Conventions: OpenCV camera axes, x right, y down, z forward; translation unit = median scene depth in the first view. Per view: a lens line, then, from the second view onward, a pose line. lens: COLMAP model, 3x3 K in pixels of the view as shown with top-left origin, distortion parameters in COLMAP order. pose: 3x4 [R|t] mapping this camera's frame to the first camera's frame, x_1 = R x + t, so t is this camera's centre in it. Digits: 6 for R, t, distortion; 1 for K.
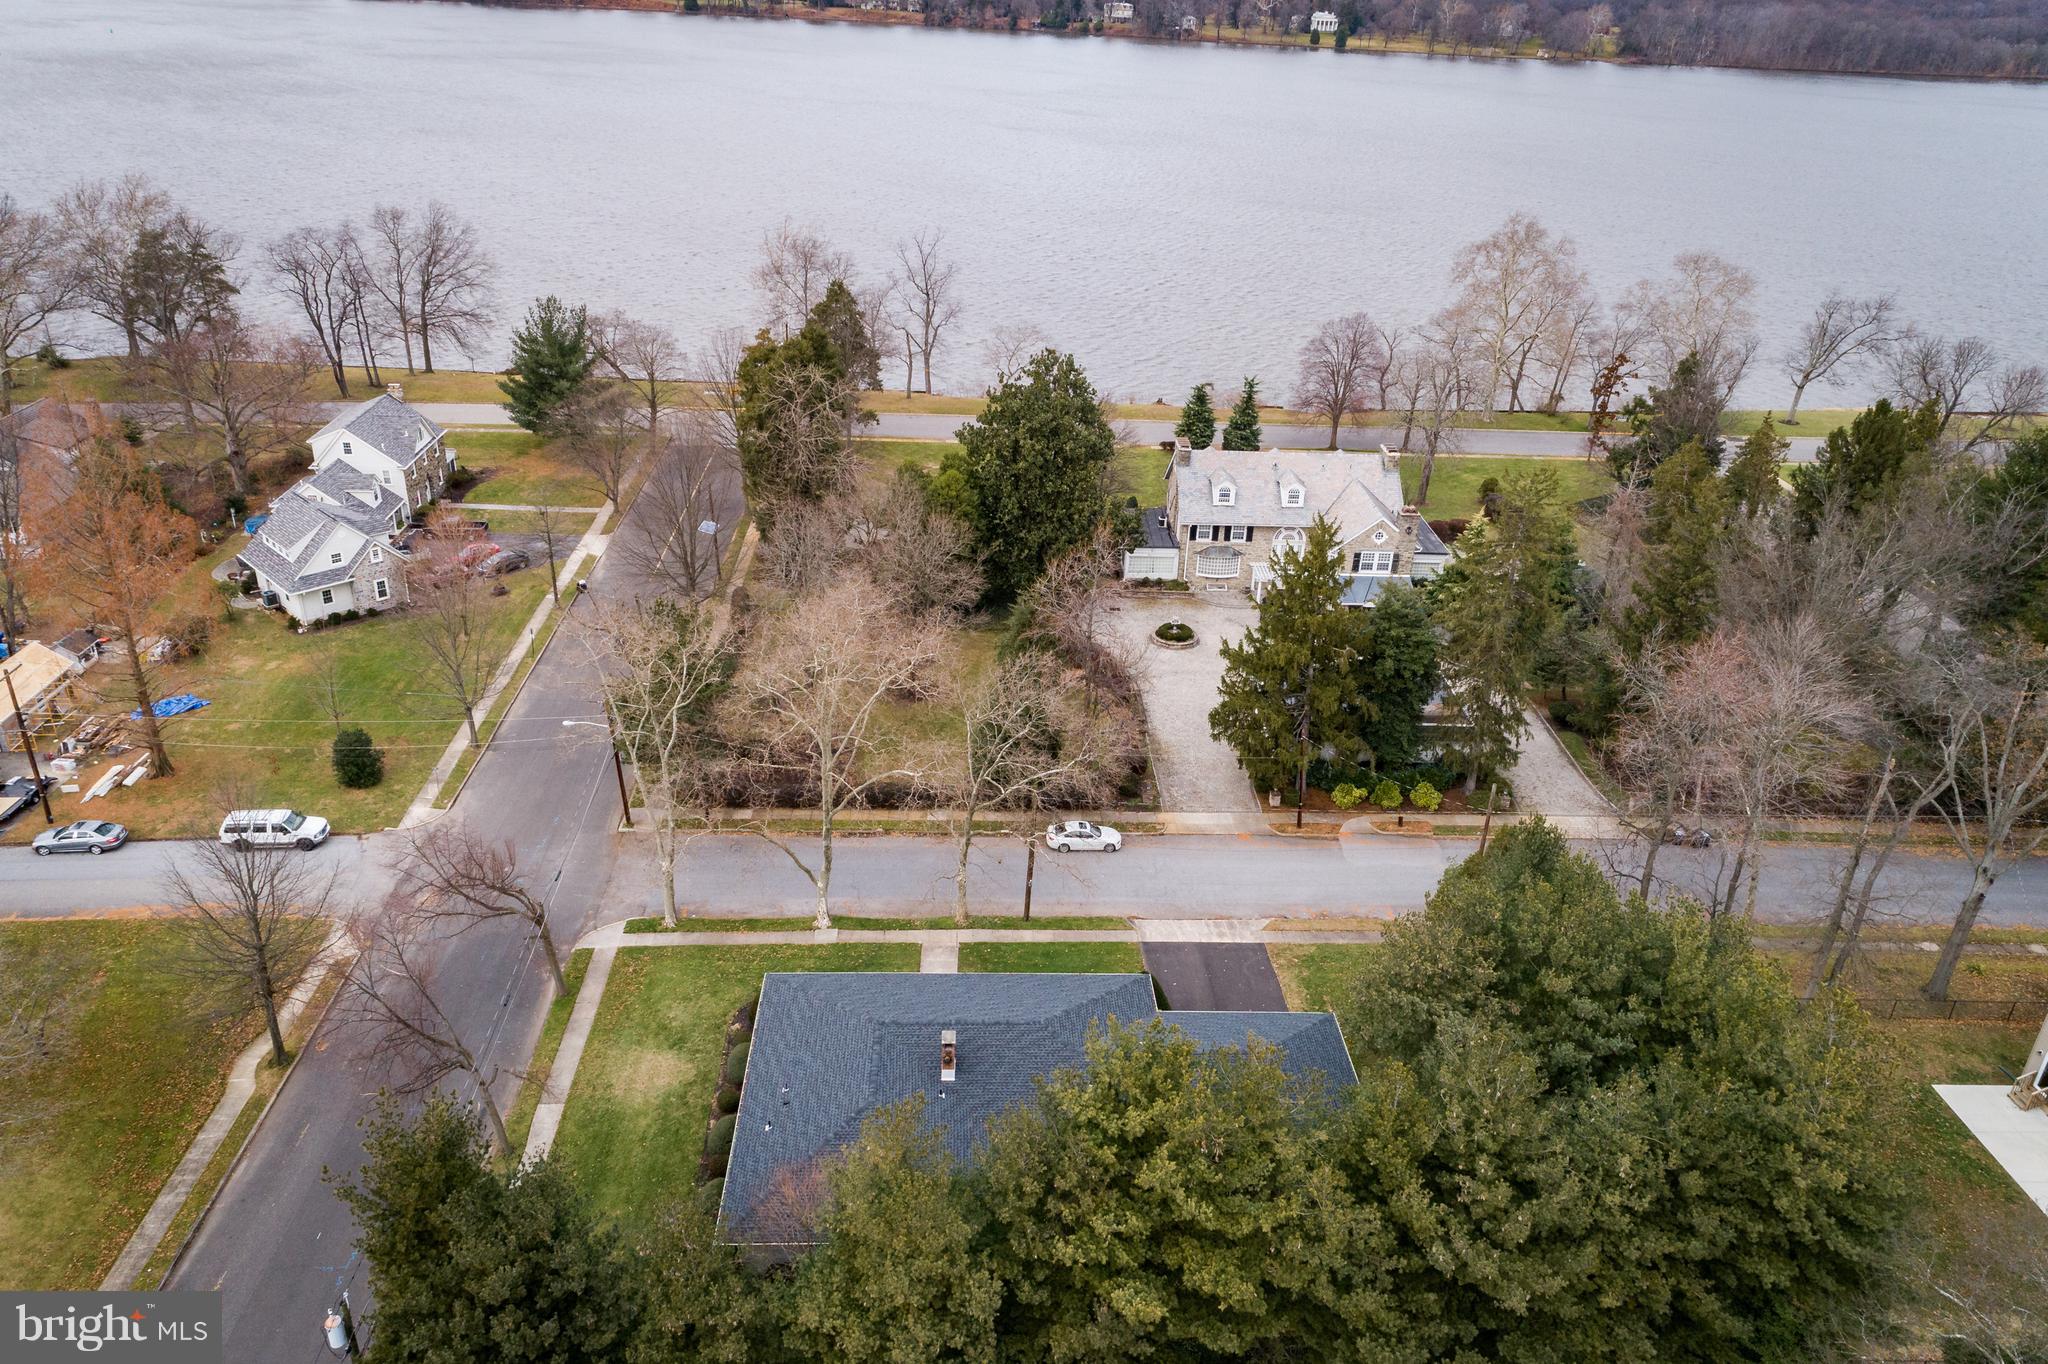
lens RADIAL K [[1474.7, 0, 1025.2], [0, 1474.7, 651.8], [0, 0, 1]] dist [0.032218, 0.008137]
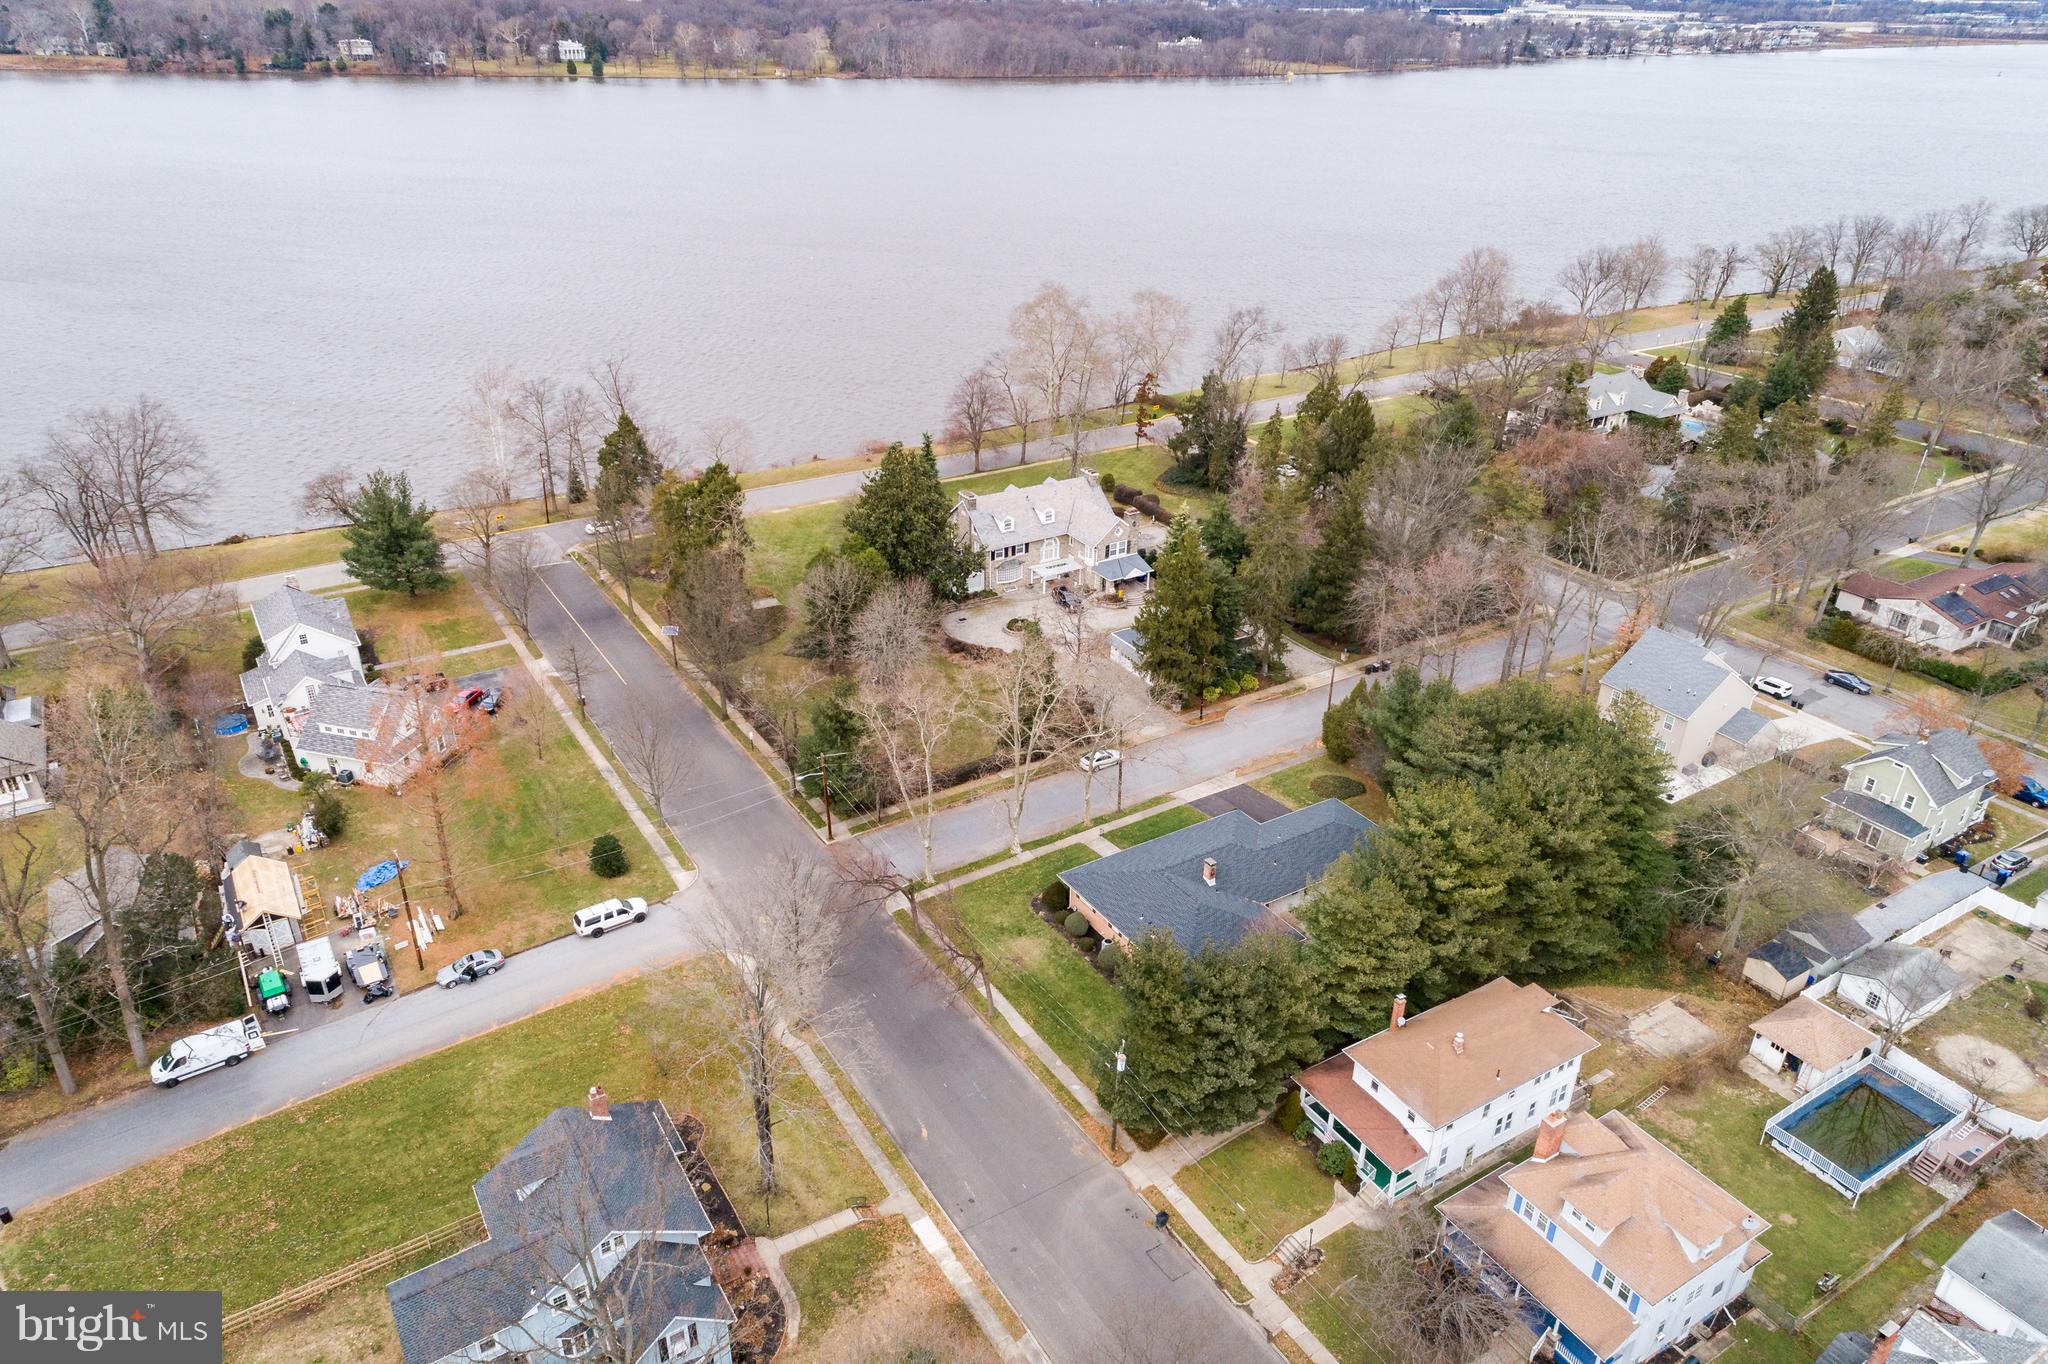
lens RADIAL K [[1376.7, 0, 1024.0], [0, 1376.7, 682.0], [0, 0, 1]] dist [0.037408, 0.000745]
pose [[0.868422, -0.251268, 0.427443, -0.601268], [0.232514, 0.967792, 0.096515, -0.109083], [-0.437928, 0.015571, 0.898875, -0.271737]]
